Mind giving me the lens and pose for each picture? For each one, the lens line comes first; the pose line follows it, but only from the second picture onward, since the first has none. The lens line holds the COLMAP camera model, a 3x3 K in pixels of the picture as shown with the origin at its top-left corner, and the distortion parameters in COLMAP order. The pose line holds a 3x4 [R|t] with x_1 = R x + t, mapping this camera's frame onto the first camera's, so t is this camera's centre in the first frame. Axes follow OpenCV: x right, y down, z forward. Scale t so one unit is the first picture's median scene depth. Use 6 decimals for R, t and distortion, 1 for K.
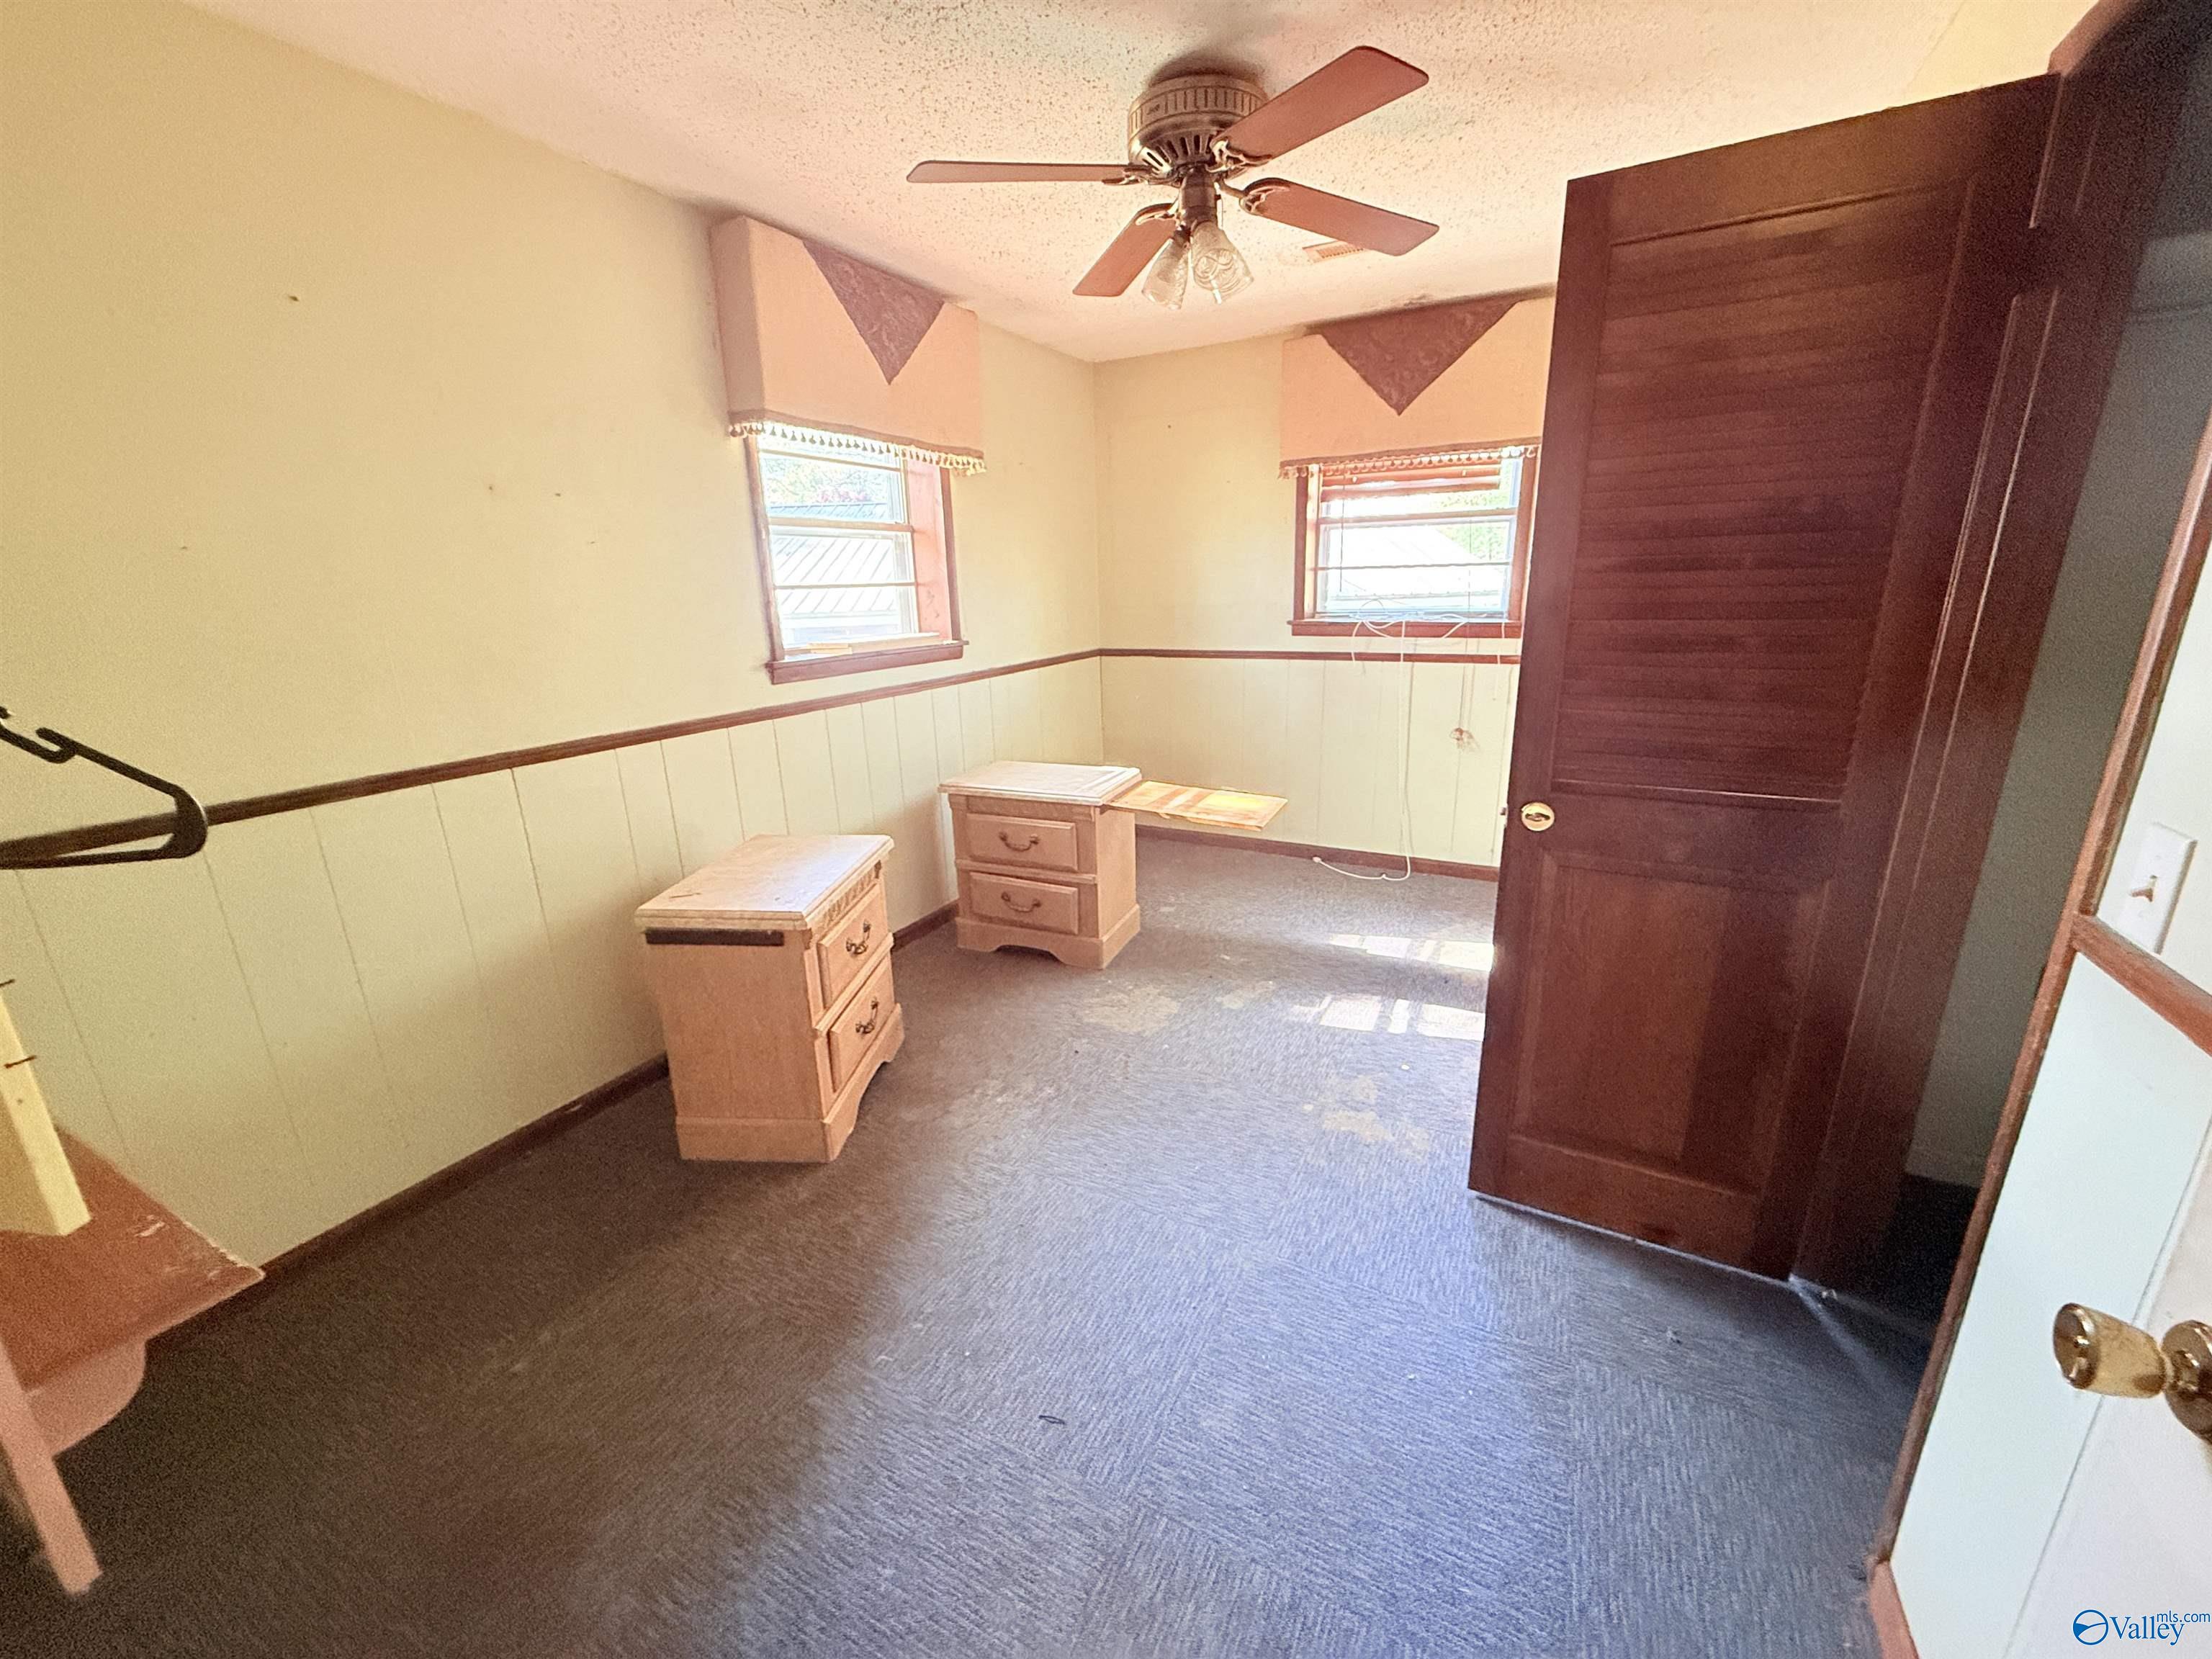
lens RADIAL K [[870.1, 0, 1098.7], [0, 870.1, 823.8], [0, 0, 1]] dist [-0.003761, 0.000104]
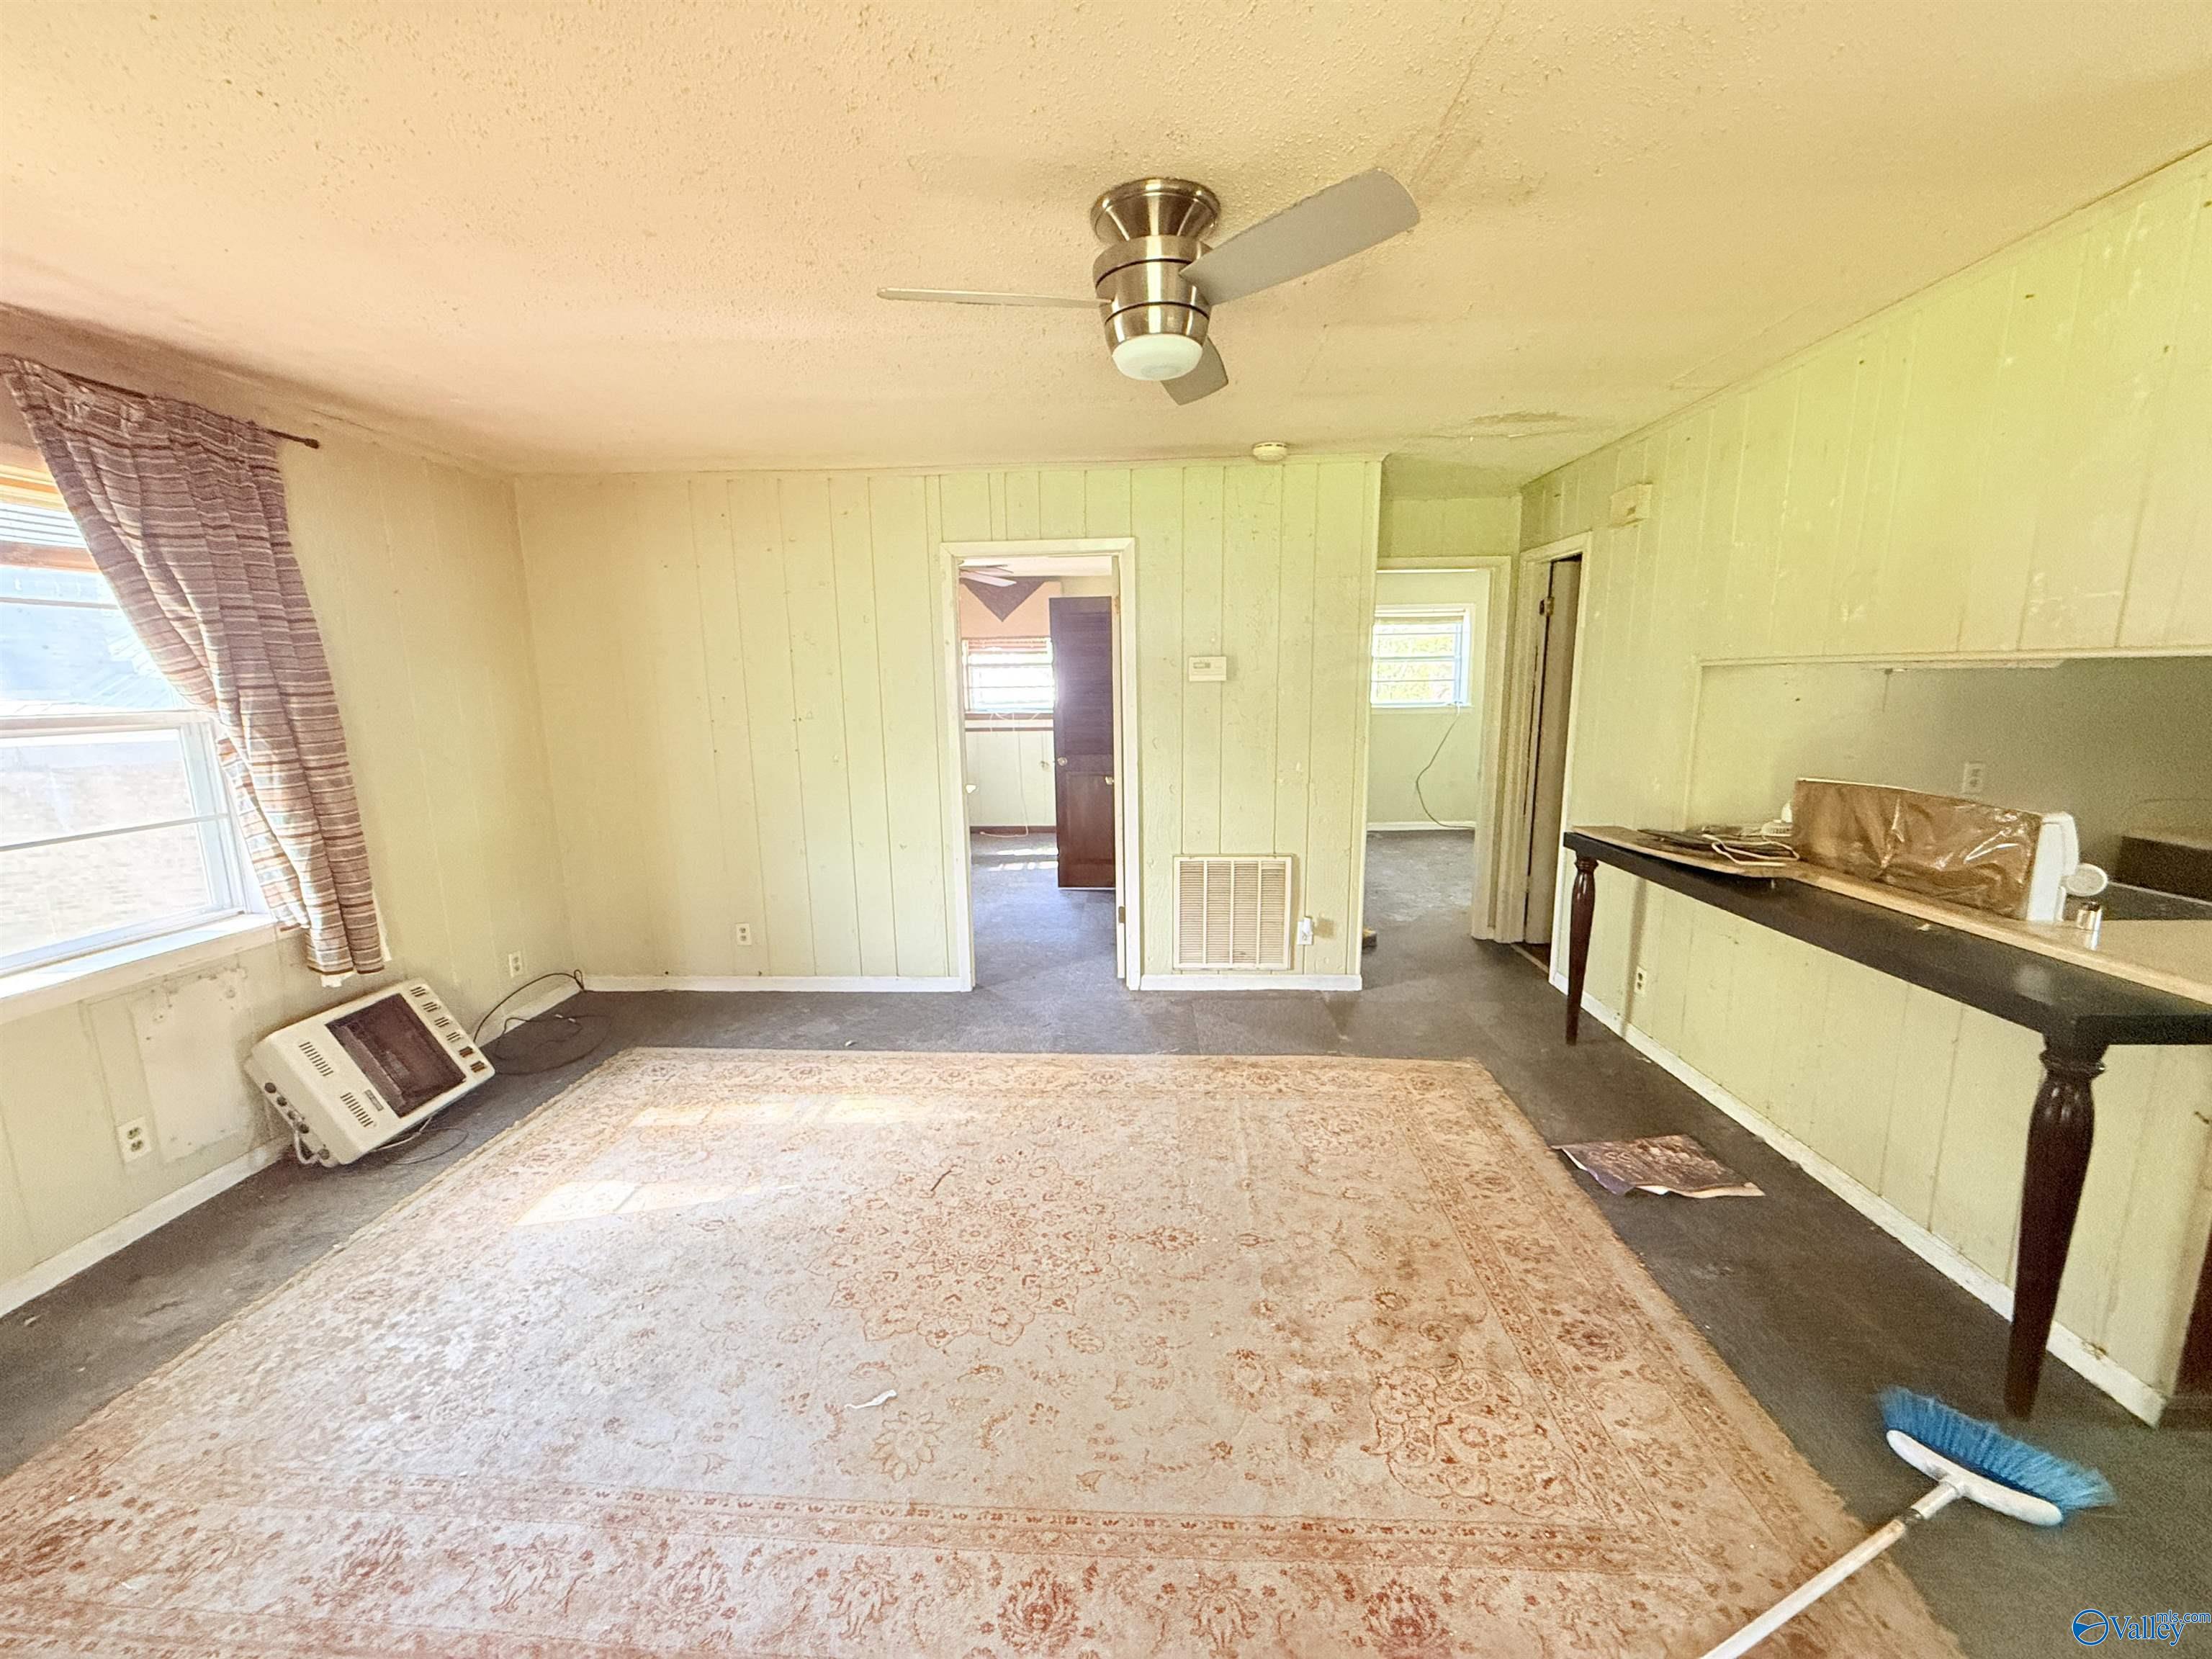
lens RADIAL K [[870.1, 0, 1105.7], [0, 870.1, 837.7], [0, 0, 1]] dist [-0.003761, 0.000104]
pose [[0.898730, -0.070709, 0.432764, -0.381702], [0.117216, 0.989739, -0.081712, 0.266964], [-0.422546, 0.124164, 0.897796, -0.953476]]
